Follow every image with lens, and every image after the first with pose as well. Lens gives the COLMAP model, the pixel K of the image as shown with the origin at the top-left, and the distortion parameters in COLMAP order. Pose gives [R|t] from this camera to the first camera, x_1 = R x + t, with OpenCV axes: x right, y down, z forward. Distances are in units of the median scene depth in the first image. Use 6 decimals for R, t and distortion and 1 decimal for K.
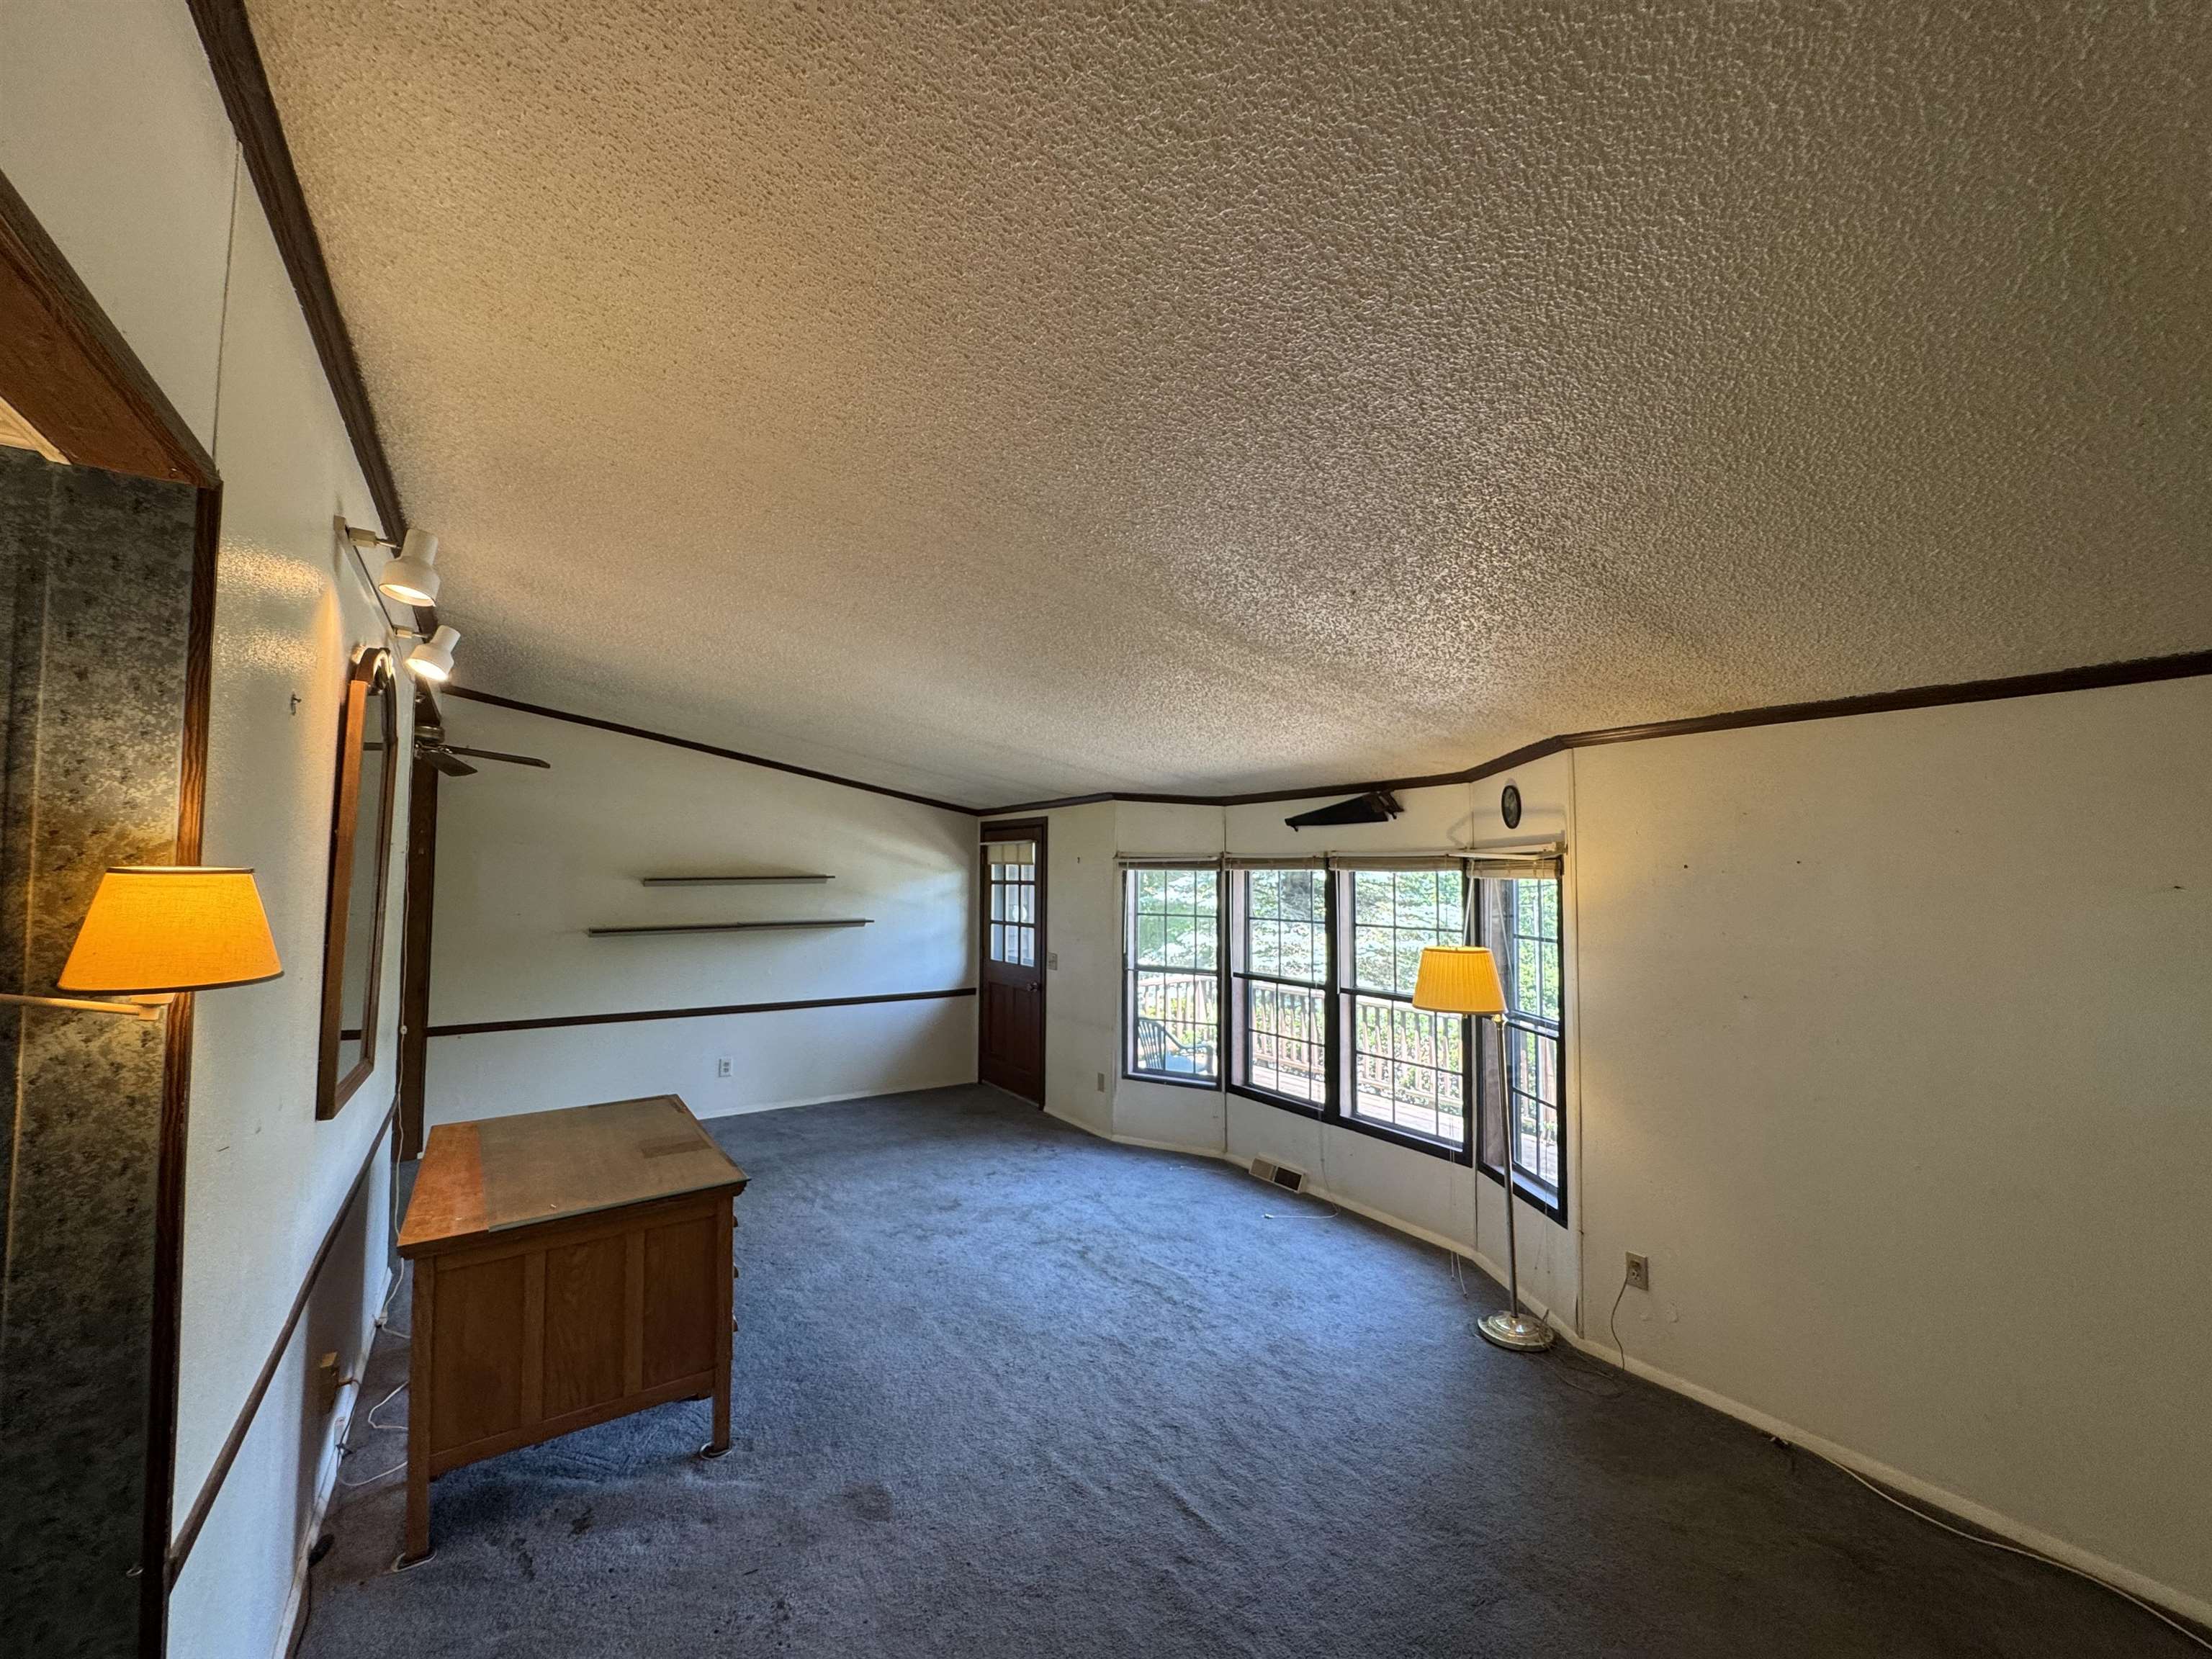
lens RADIAL K [[885.0, 0, 1104.7], [0, 885.0, 830.1], [0, 0, 1]] dist [-0.004933, 0.000032]
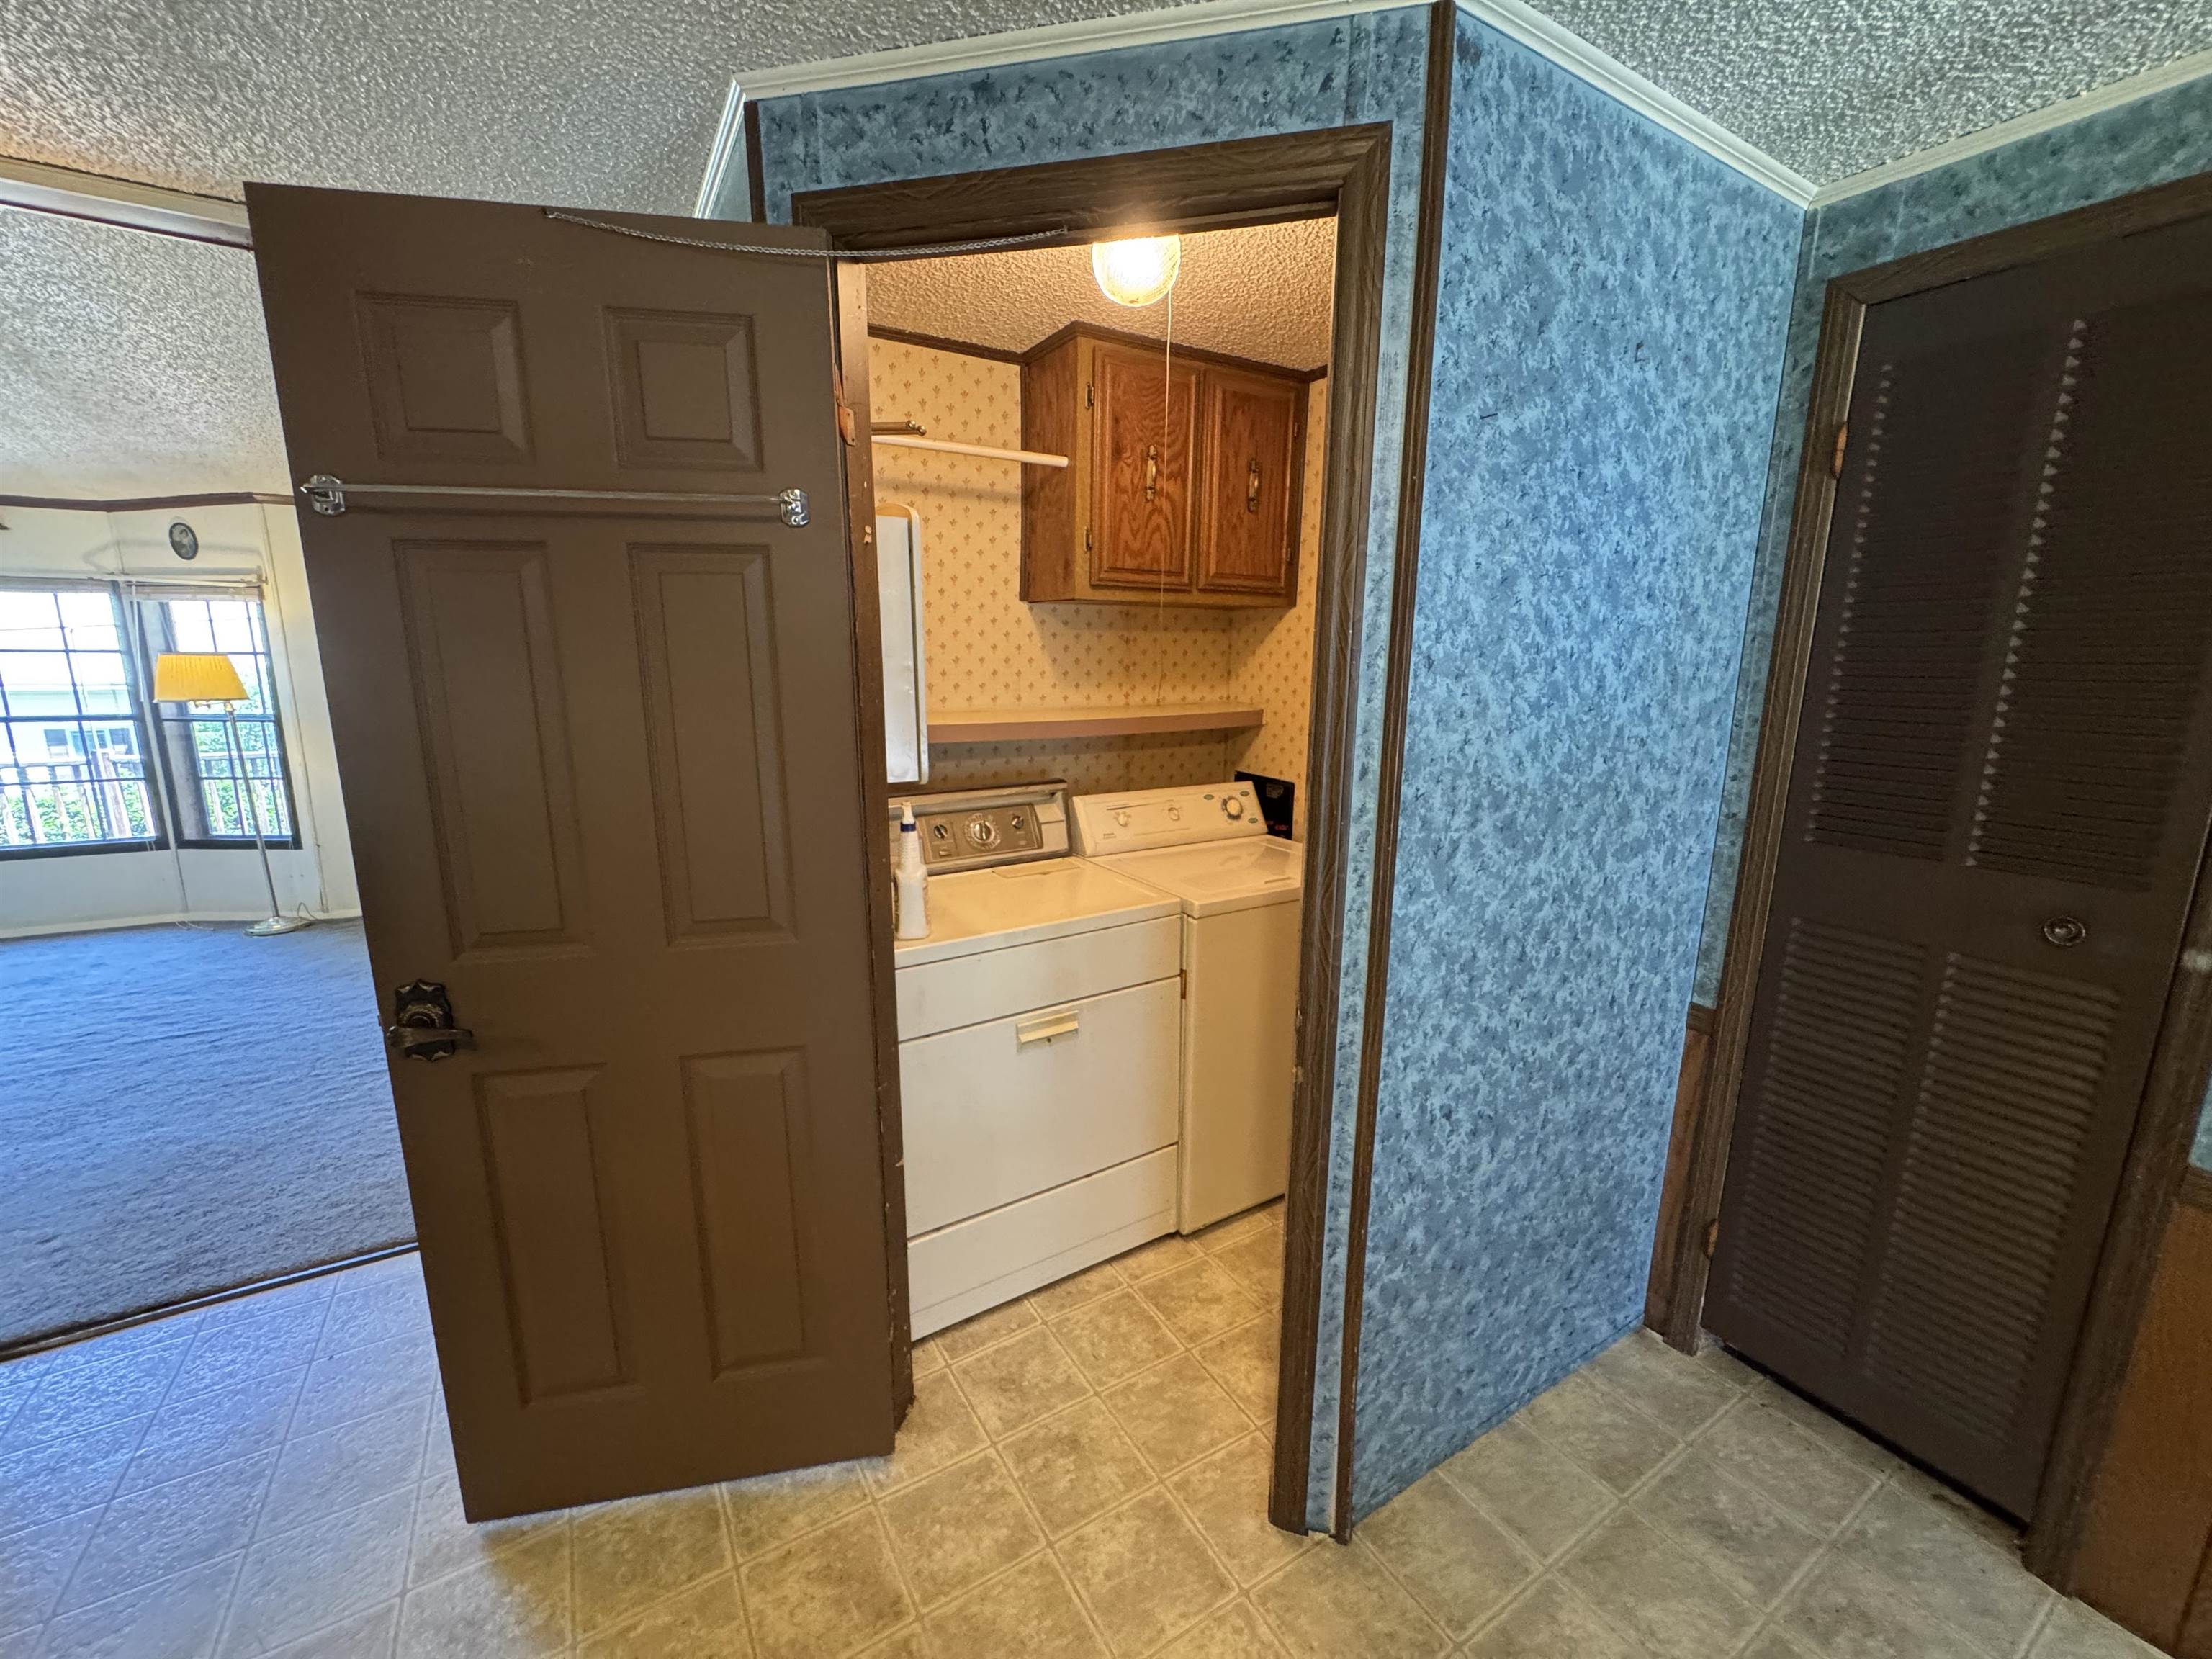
lens RADIAL K [[885.8, 0, 1103.8], [0, 885.8, 831.0], [0, 0, 1]] dist [-0.004921, 0.000485]
pose [[0.051137, -0.195780, 0.979314, -0.608480], [-0.059774, 0.978239, 0.198686, 0.038612], [-0.996901, -0.068698, 0.038322, -0.274235]]
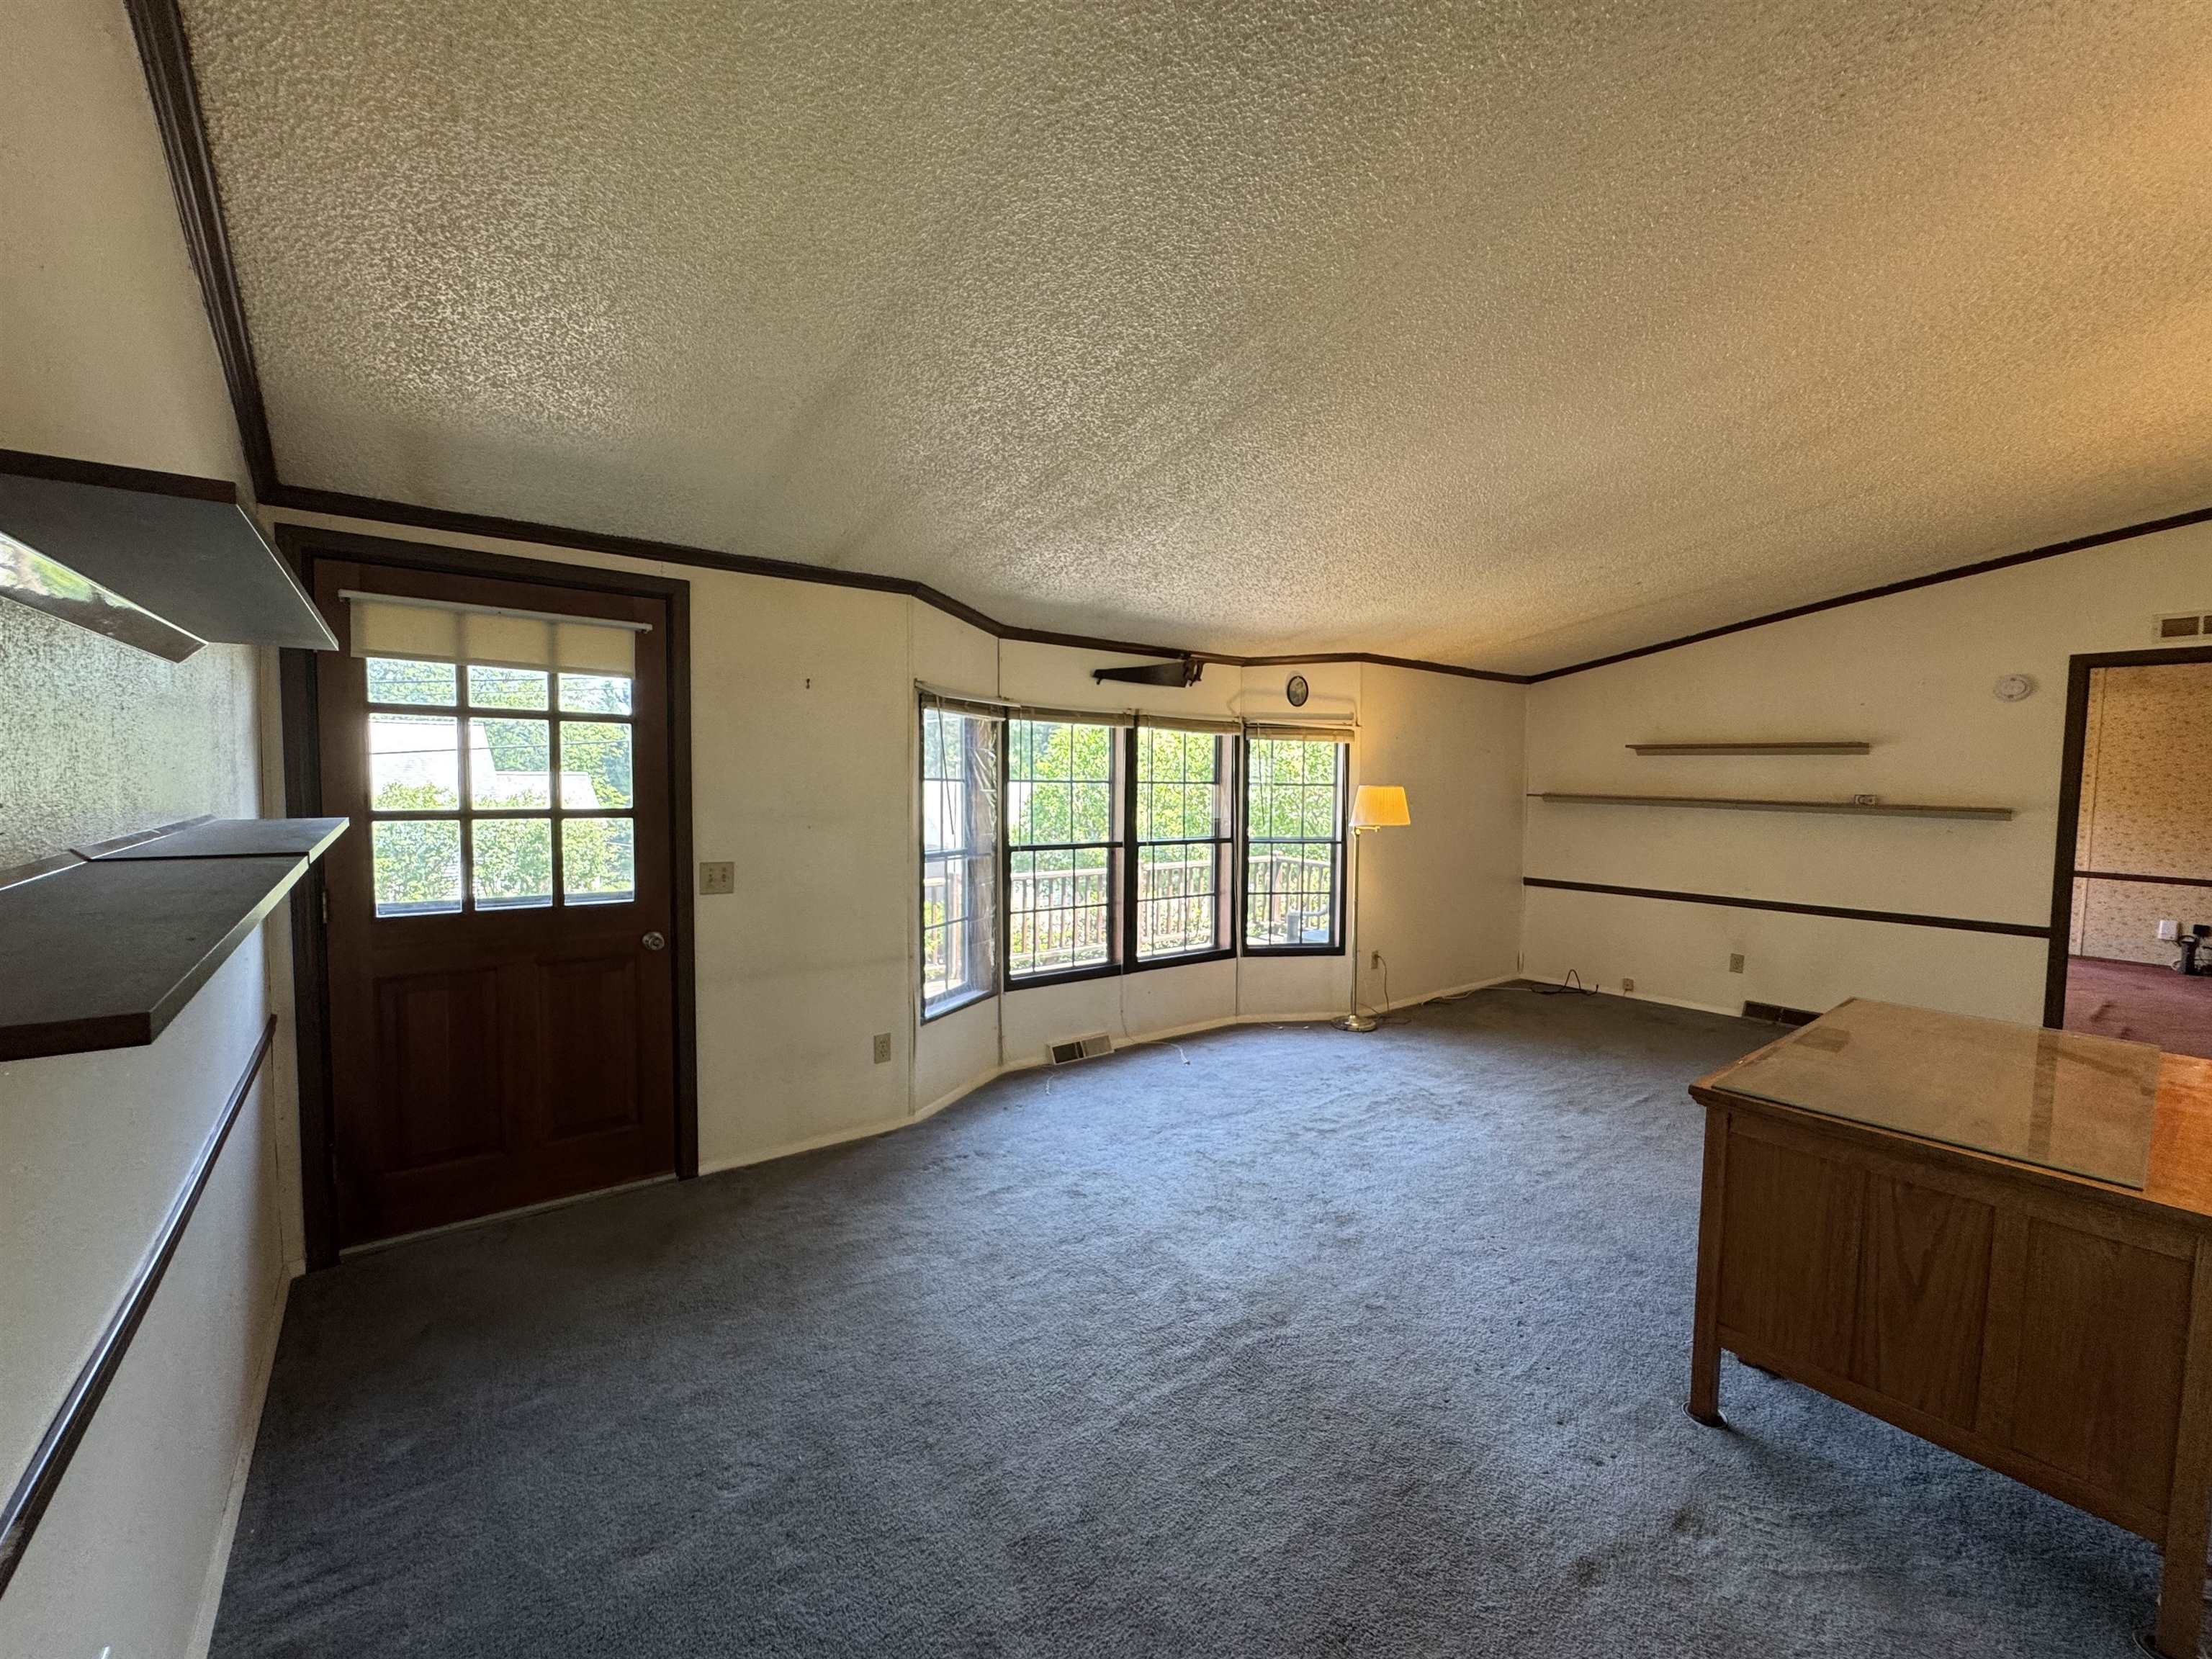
lens RADIAL K [[908.8, 0, 1104.0], [0, 908.8, 829.7], [0, 0, 1]] dist [-0.003839, 0.000017]
pose [[-0.060290, -0.059539, 0.996404, -0.823825], [-0.062601, 0.996480, 0.055756, 0.110819], [-0.996216, -0.059014, -0.063805, 1.148251]]
